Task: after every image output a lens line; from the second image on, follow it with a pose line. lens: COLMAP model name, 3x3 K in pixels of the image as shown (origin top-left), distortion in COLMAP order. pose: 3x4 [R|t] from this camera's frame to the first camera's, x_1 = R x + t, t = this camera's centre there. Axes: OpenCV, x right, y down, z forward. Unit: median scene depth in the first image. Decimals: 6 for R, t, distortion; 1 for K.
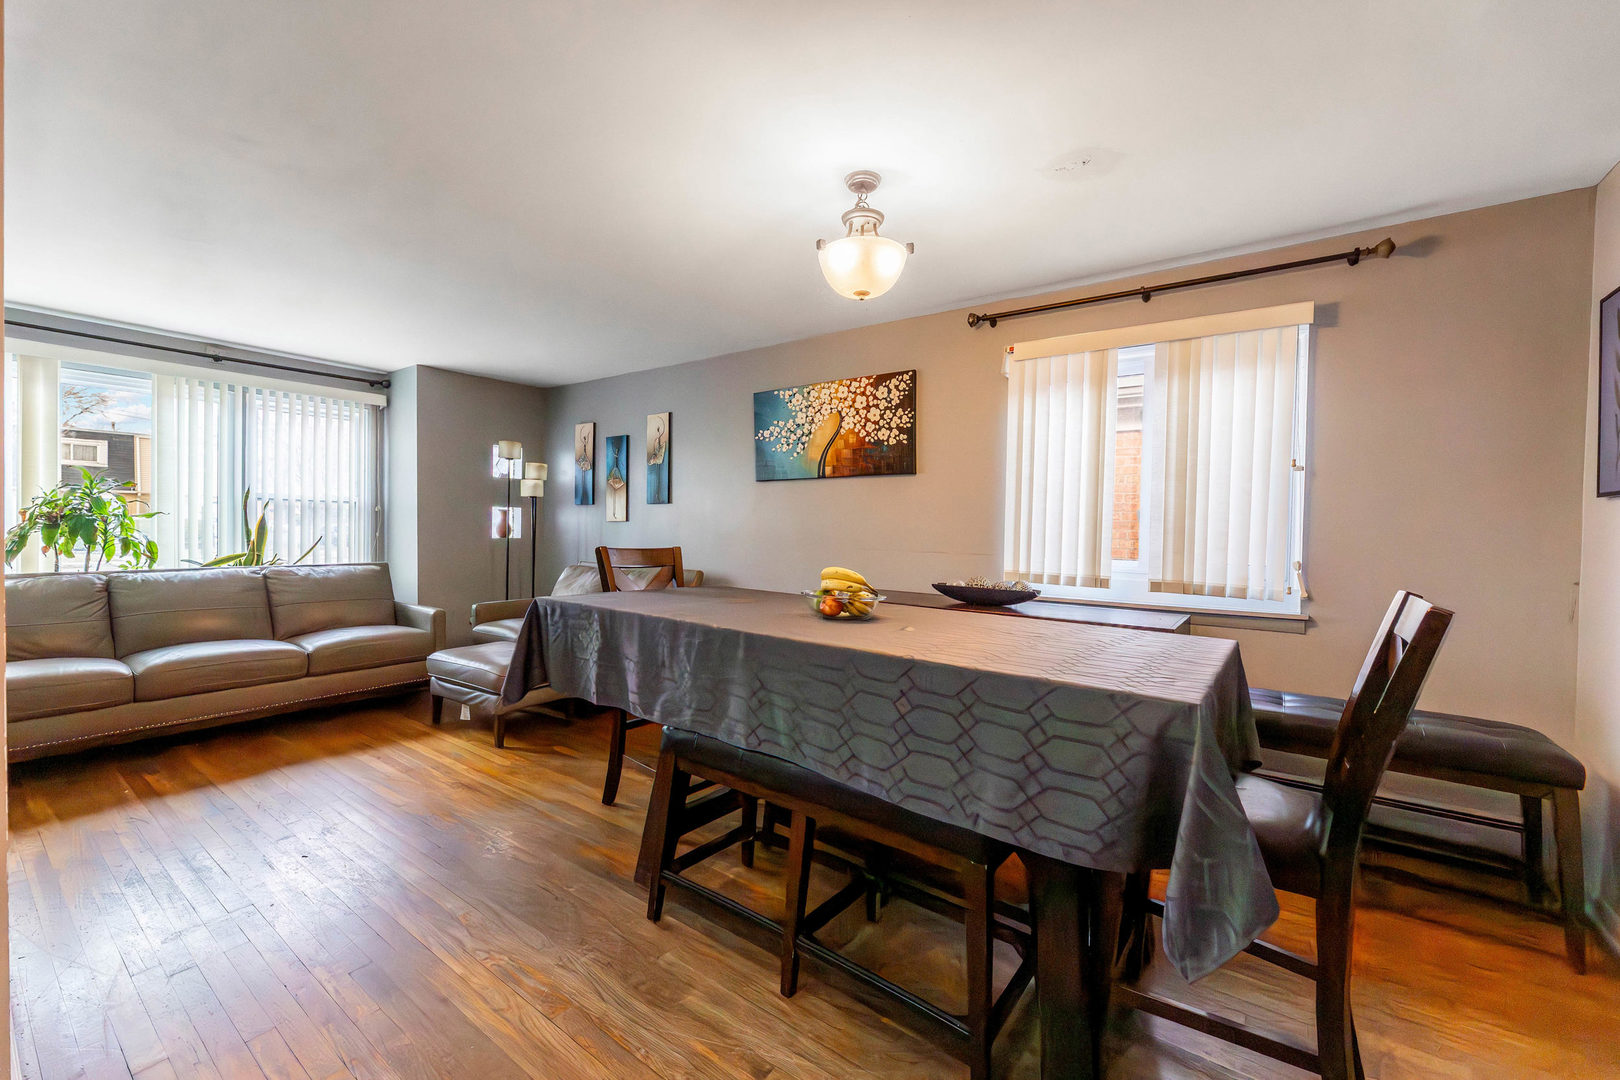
lens RADIAL K [[658.6, 0, 810.0], [0, 658.6, 540.0], [0, 0, 1]] dist [0.000956, 0.000090]
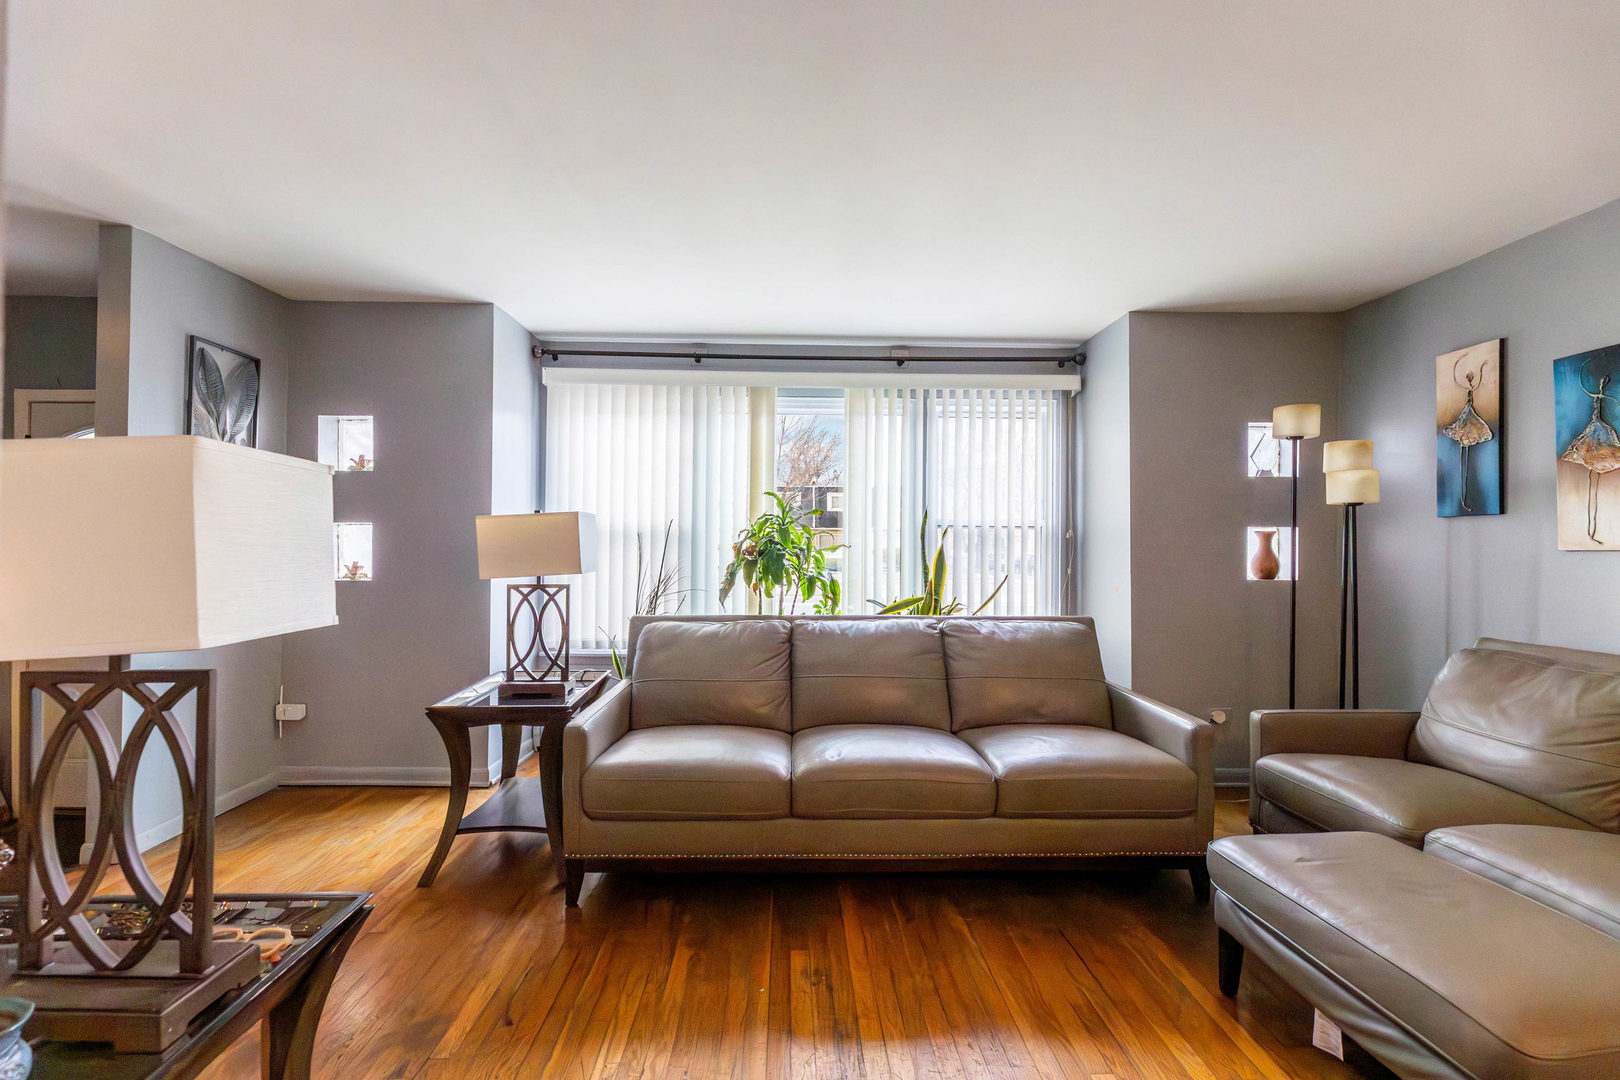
lens RADIAL K [[658.6, 0, 810.0], [0, 658.6, 540.0], [0, 0, 1]] dist [0.000956, 0.000090]
pose [[0.621644, -0.020690, -0.783026, -0.335321], [-0.012282, 0.999271, -0.036154, -0.016254], [0.783203, 0.032092, 0.620937, 0.416793]]
